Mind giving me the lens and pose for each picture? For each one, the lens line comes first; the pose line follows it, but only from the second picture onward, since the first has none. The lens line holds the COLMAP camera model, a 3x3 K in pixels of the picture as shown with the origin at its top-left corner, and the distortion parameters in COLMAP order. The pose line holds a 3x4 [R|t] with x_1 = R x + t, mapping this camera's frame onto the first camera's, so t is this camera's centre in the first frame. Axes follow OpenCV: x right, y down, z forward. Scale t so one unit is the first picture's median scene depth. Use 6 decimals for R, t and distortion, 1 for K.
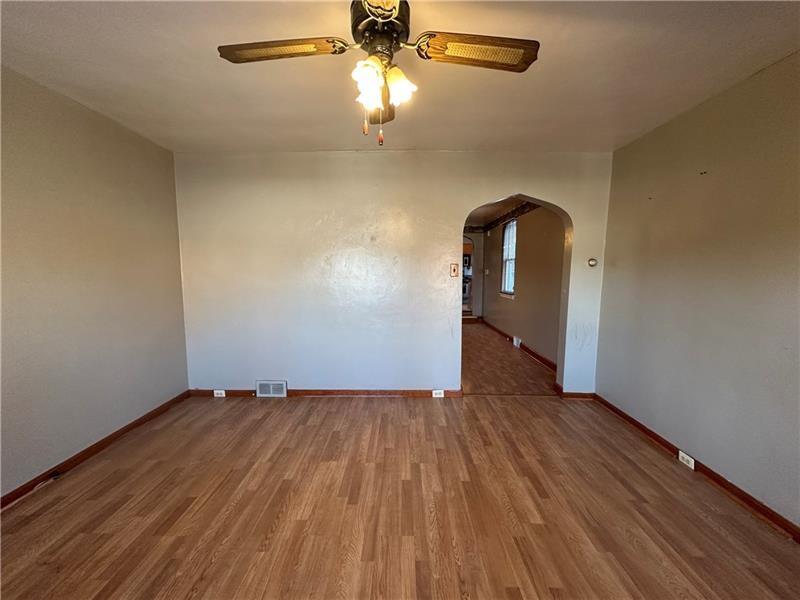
lens RADIAL K [[317.8, 0, 398.9], [0, 317.8, 299.2], [0, 0, 1]] dist [-0.002393, 0.000289]
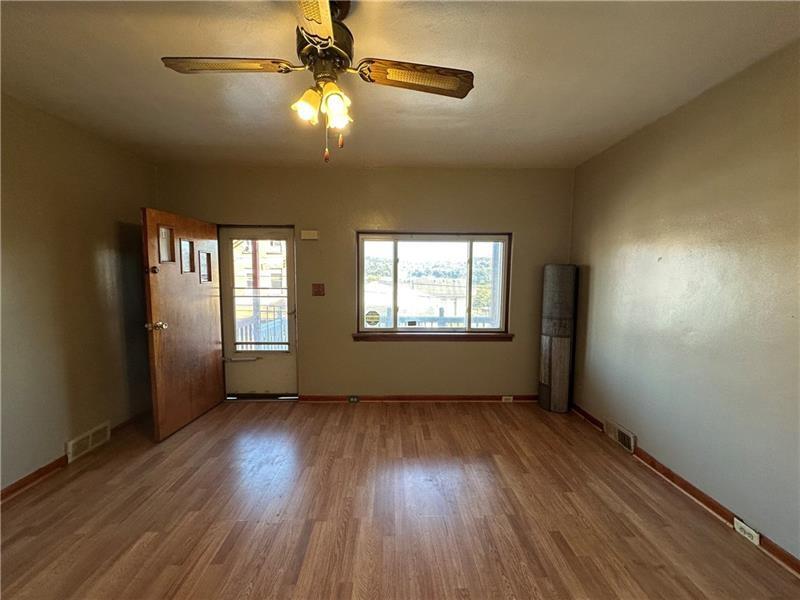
lens RADIAL K [[317.8, 0, 399.5], [0, 317.8, 298.0], [0, 0, 1]] dist [-0.002393, 0.000289]
pose [[-0.999223, -0.005939, -0.038953, -0.148115], [-0.012385, 0.985810, 0.167410, -0.127030], [0.037406, 0.167762, -0.985118, 1.232146]]
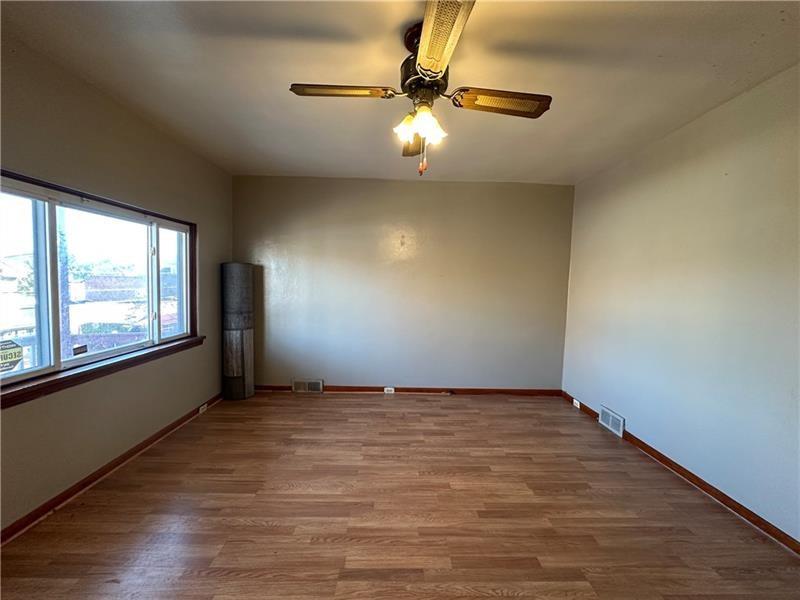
lens RADIAL K [[317.8, 0, 399.4], [0, 317.8, 296.4], [0, 0, 1]] dist [-0.002393, 0.000289]
pose [[0.025273, 0.045058, -0.998665, 0.686564], [-0.120213, 0.991872, 0.041709, -0.038150], [0.992426, 0.118999, 0.030484, 0.542447]]
